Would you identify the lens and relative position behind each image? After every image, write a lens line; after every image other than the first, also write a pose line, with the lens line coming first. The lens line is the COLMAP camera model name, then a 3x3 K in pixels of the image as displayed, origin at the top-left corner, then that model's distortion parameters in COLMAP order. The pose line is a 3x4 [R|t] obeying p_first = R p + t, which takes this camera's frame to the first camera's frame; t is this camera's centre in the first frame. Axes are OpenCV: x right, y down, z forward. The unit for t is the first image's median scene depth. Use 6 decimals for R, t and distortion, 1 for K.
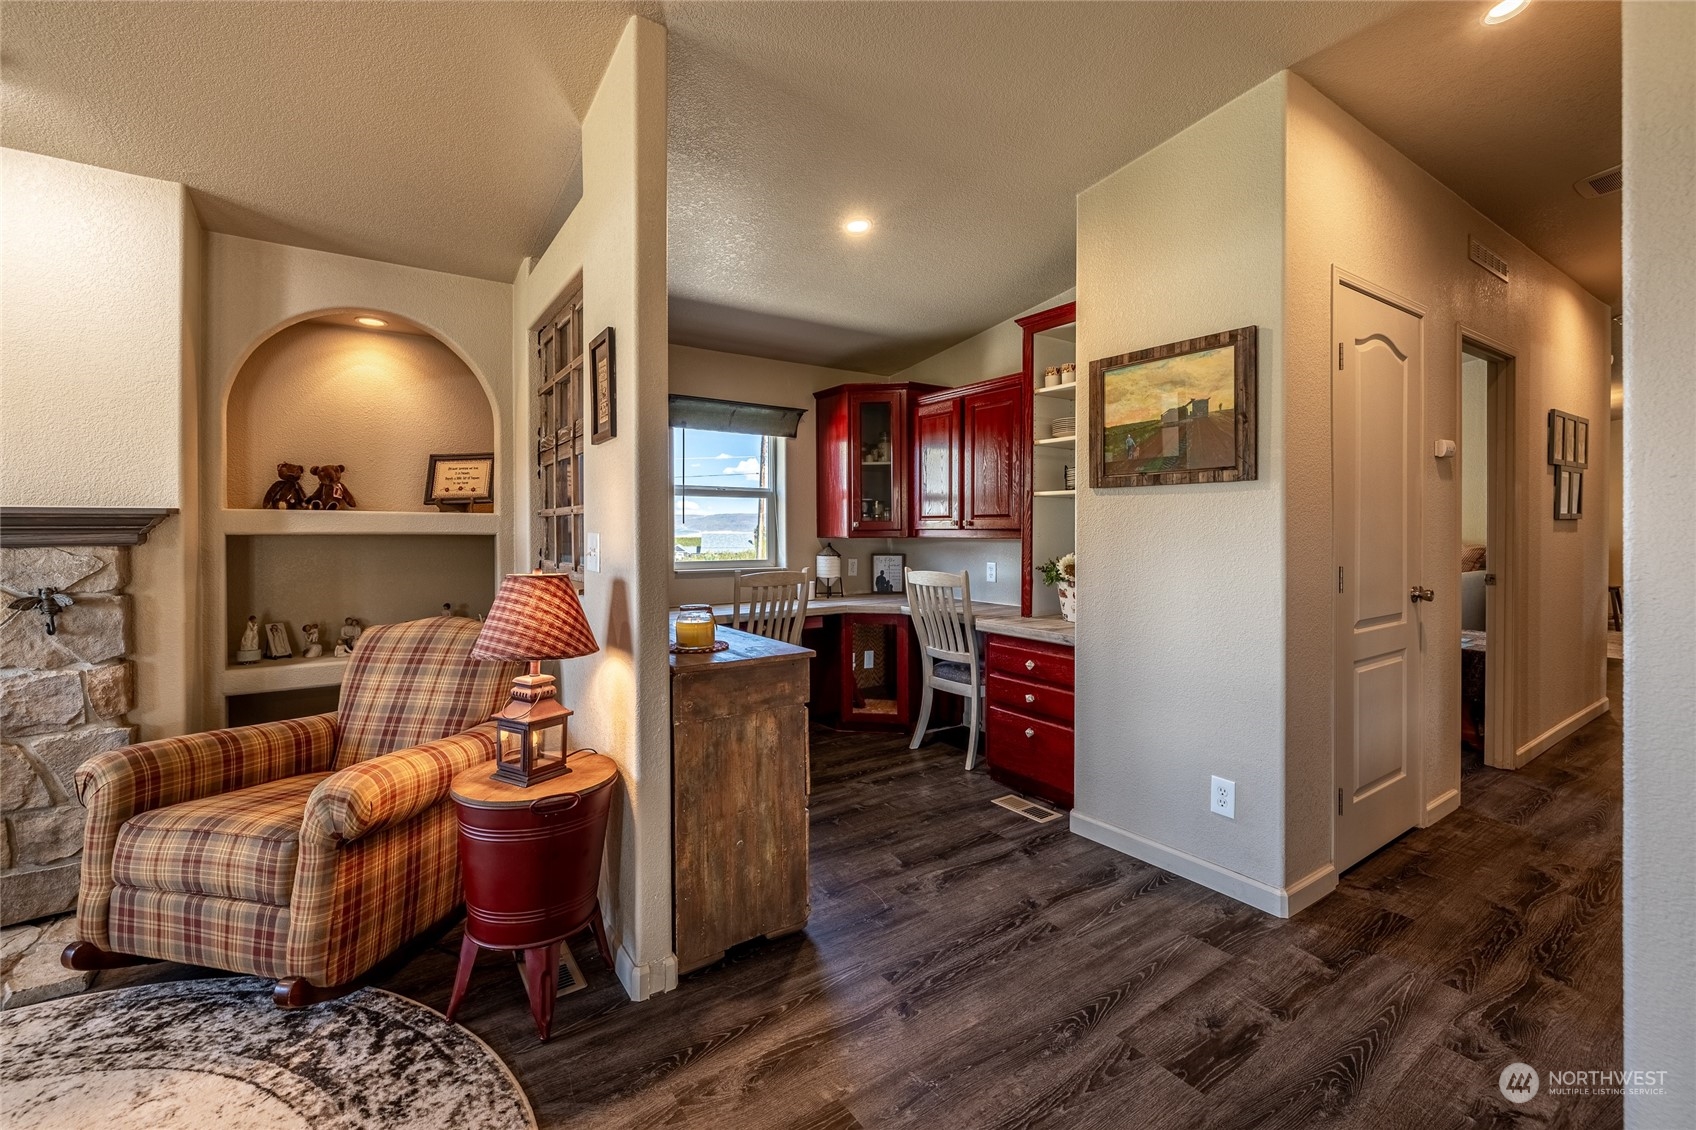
lens RADIAL K [[717.7, 0, 850.2], [0, 717.7, 533.5], [0, 0, 1]] dist [-0.000582, -0.000274]
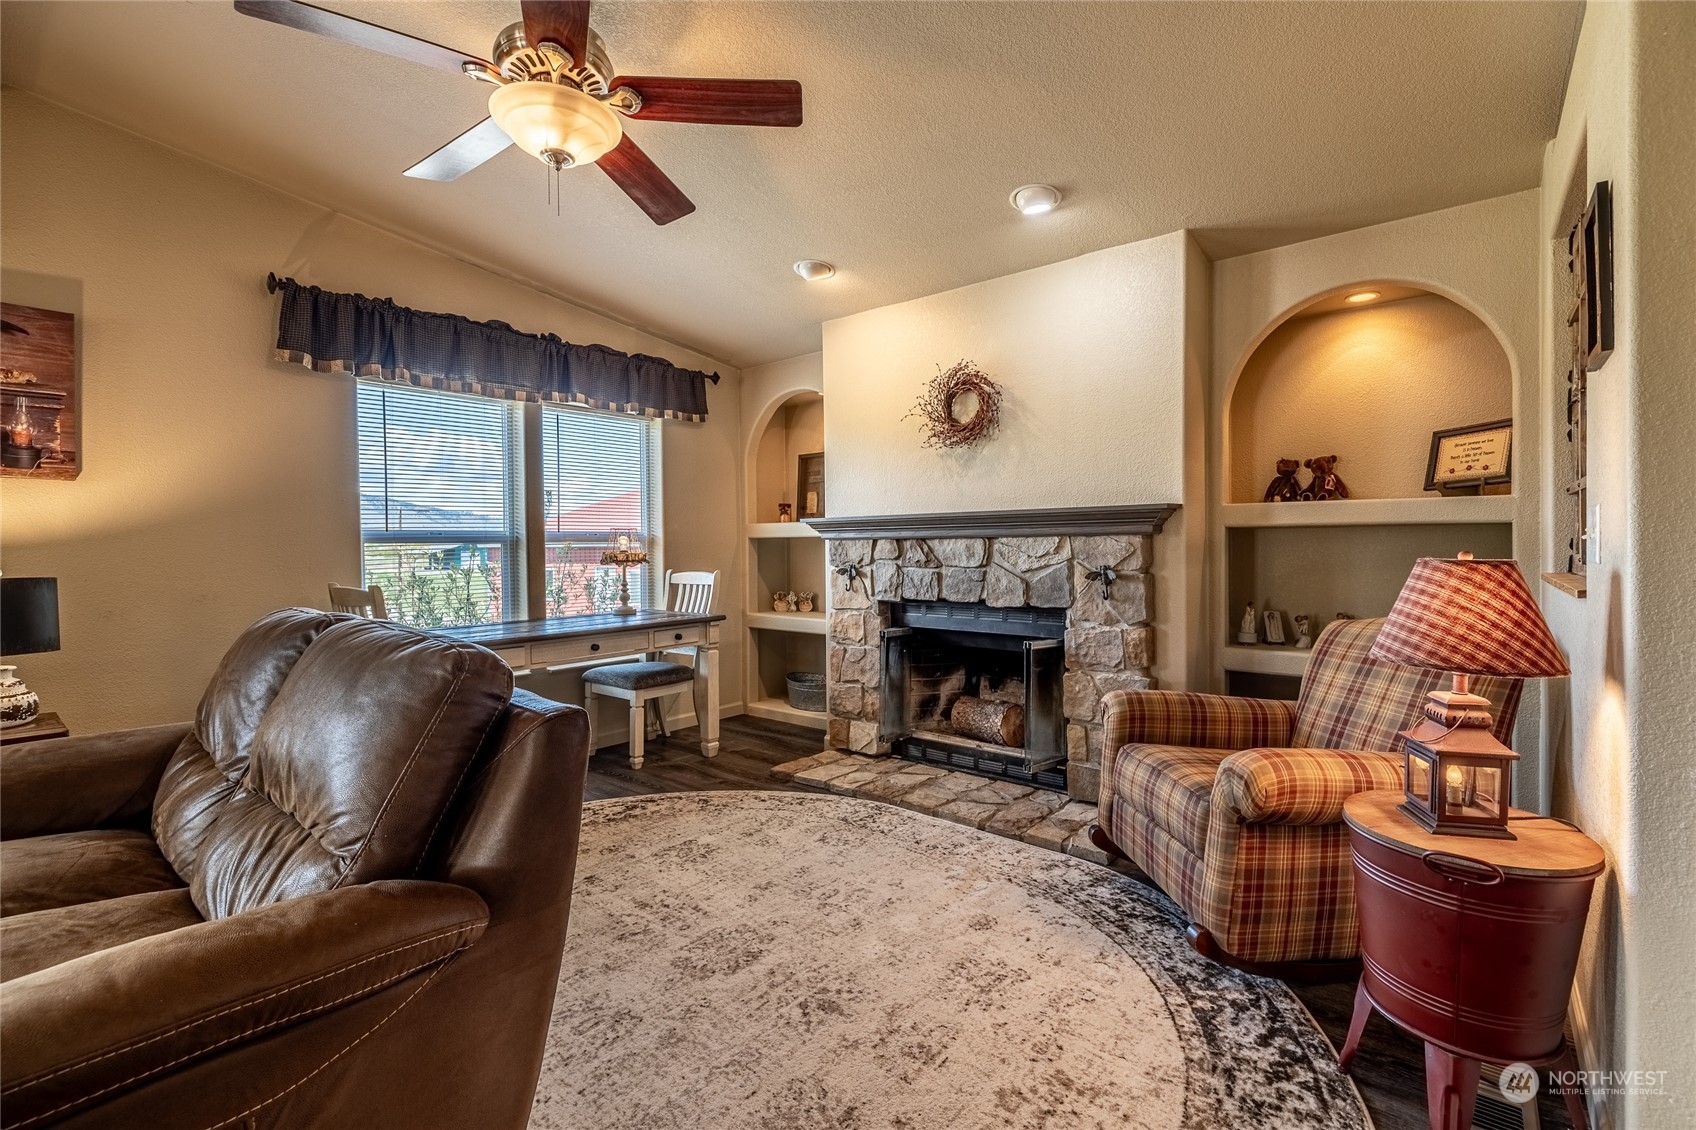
lens RADIAL K [[742.9, 0, 869.4], [0, 742.9, 553.8], [0, 0, 1]] dist [-0.001639, -0.001312]
pose [[0.288745, 0.011076, -0.957342, 0.109585], [0.004226, 0.999909, 0.012844, 0.034209], [0.957397, -0.007755, 0.288672, 0.162813]]
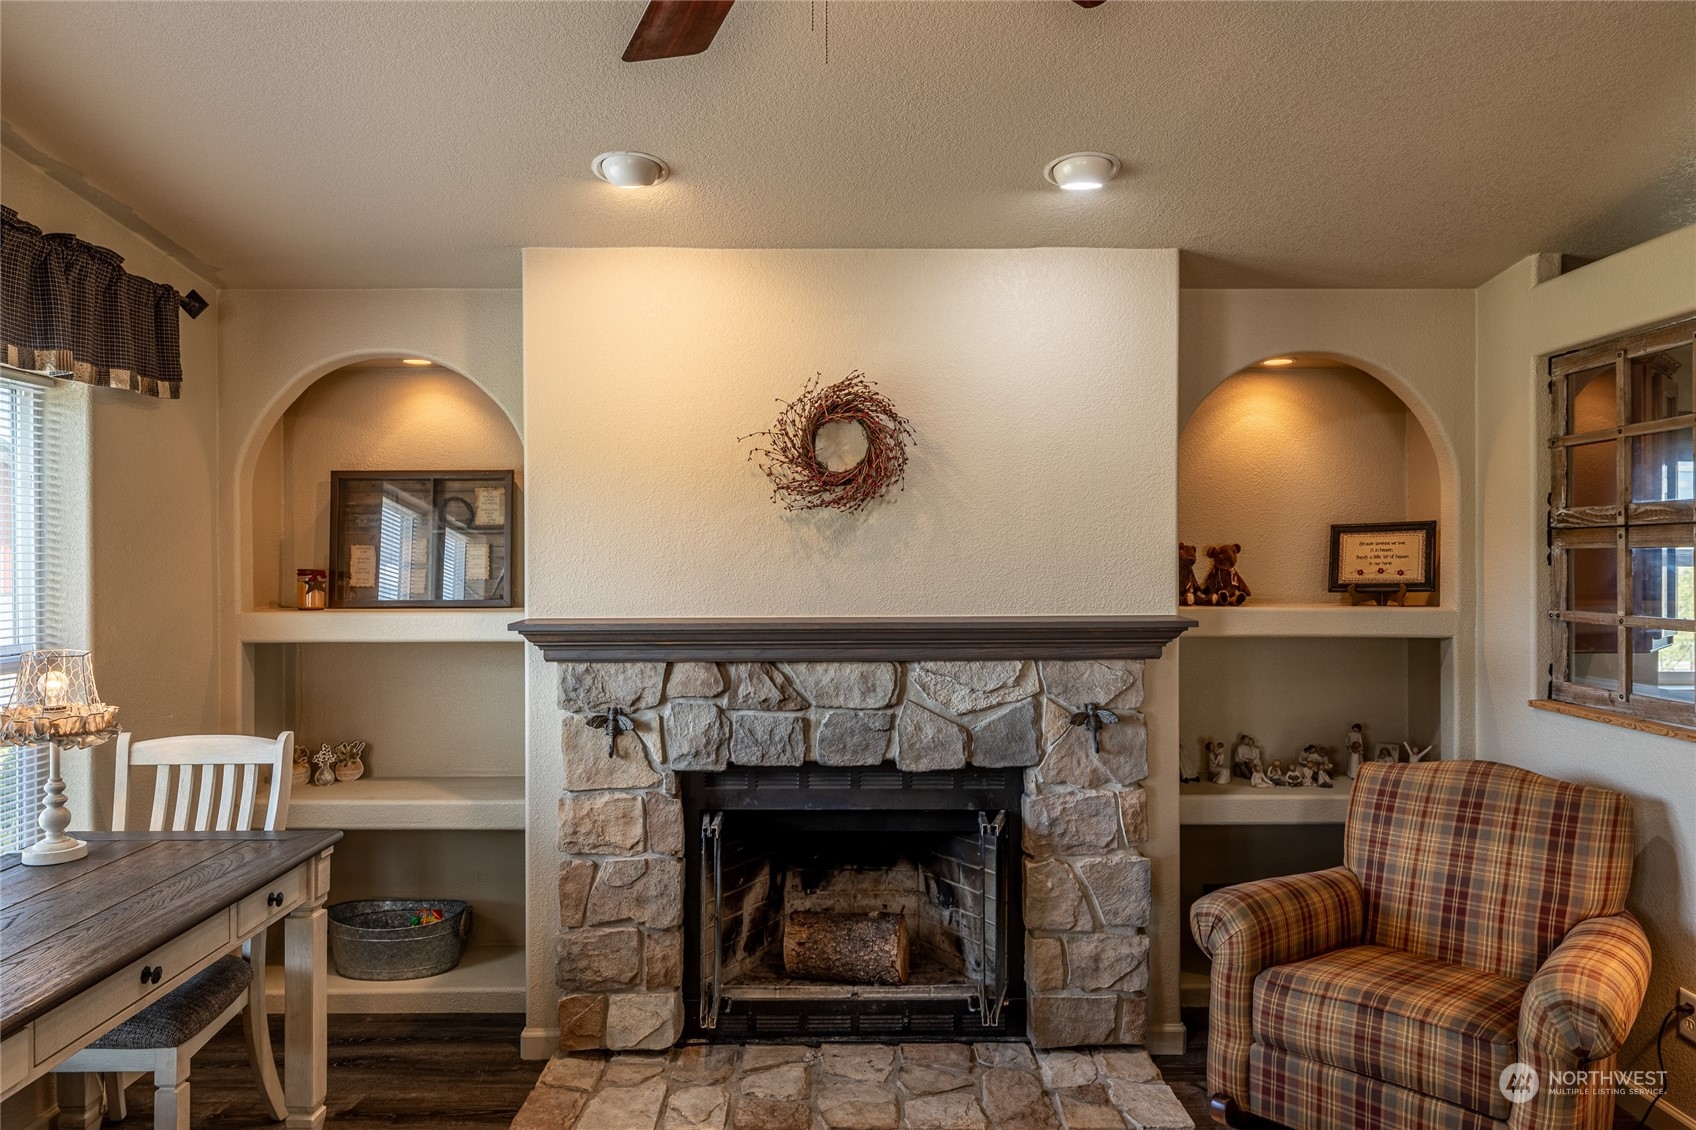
lens RADIAL K [[1126.4, 0, 839.8], [0, 1126.4, 564.4], [0, 0, 1]] dist [-0.004534, -0.000628]
pose [[0.827609, 0.001835, -0.561301, -0.562657], [-0.001246, 0.999998, 0.001432, -0.111954], [0.561303, -0.000486, 0.827610, -0.436473]]
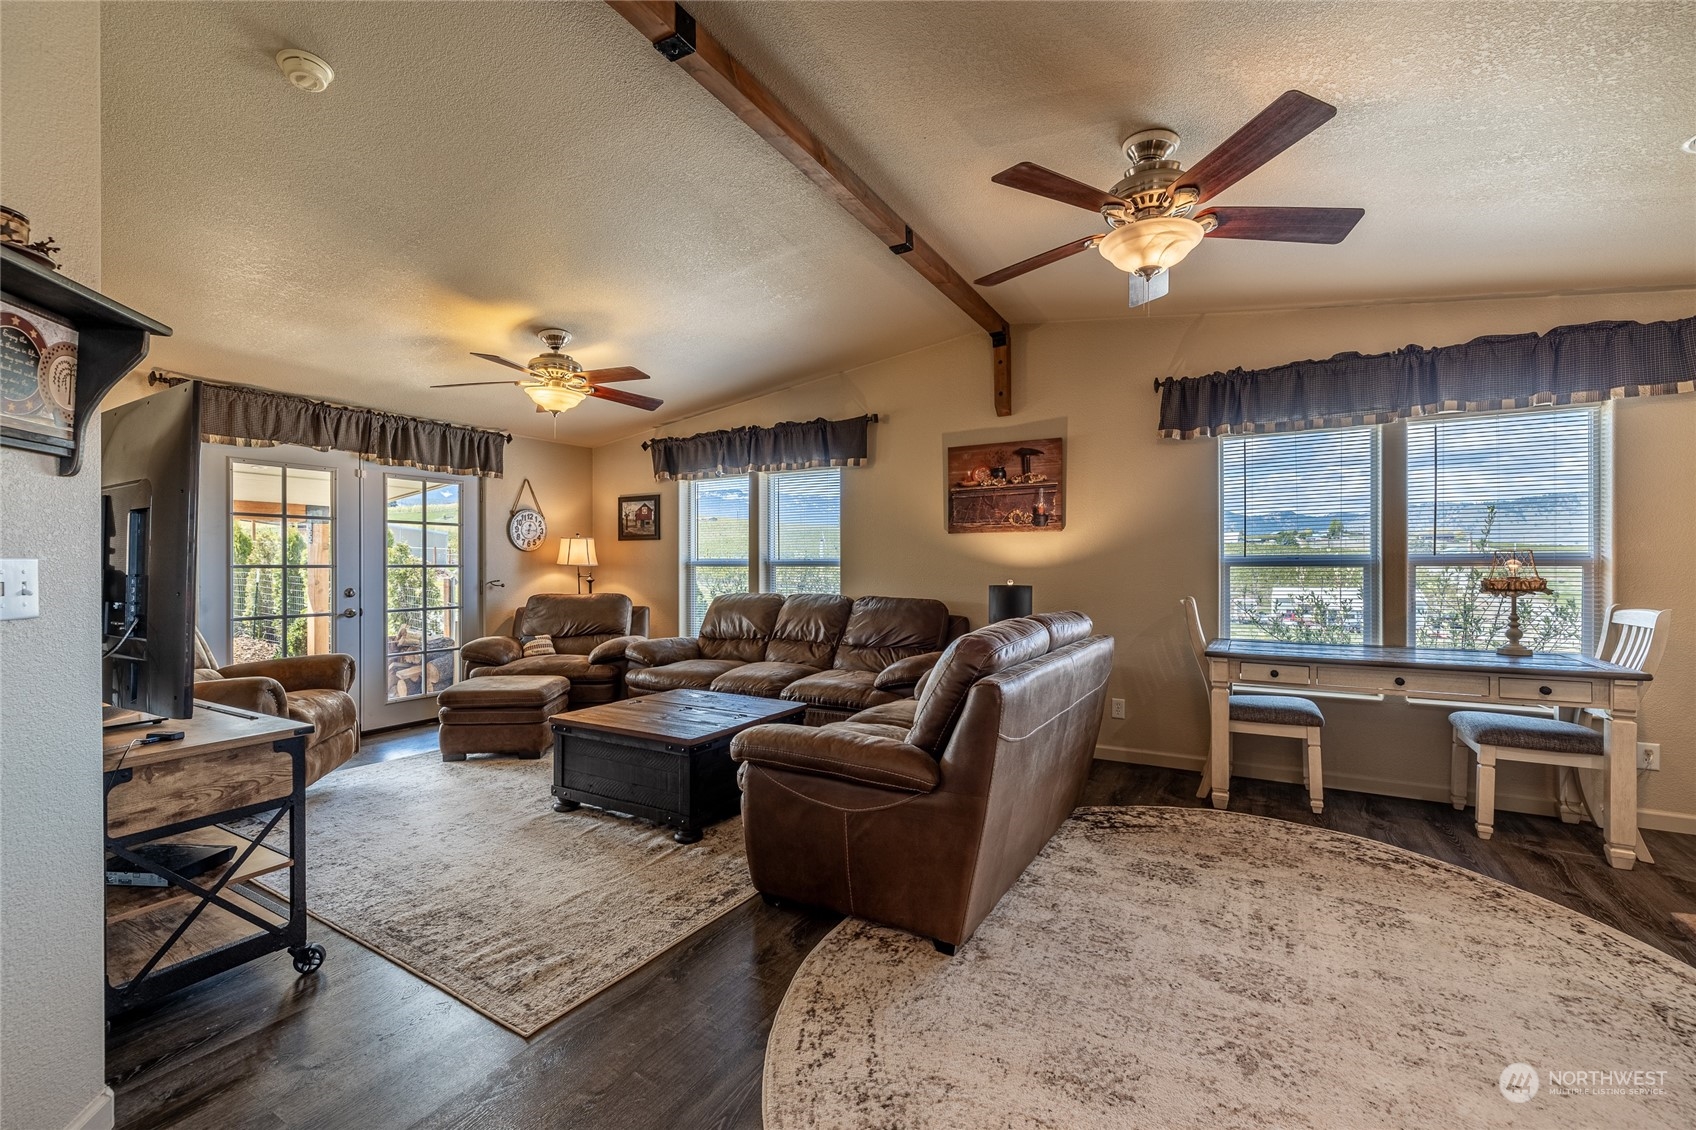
lens RADIAL K [[717.7, 0, 838.5], [0, 717.7, 556.0], [0, 0, 1]] dist [-0.000582, -0.000274]
pose [[-0.908437, 0.005897, -0.417981, 0.032180], [0.007130, 0.999974, -0.001388, -0.006356], [0.417962, -0.004241, -0.908455, 0.923111]]
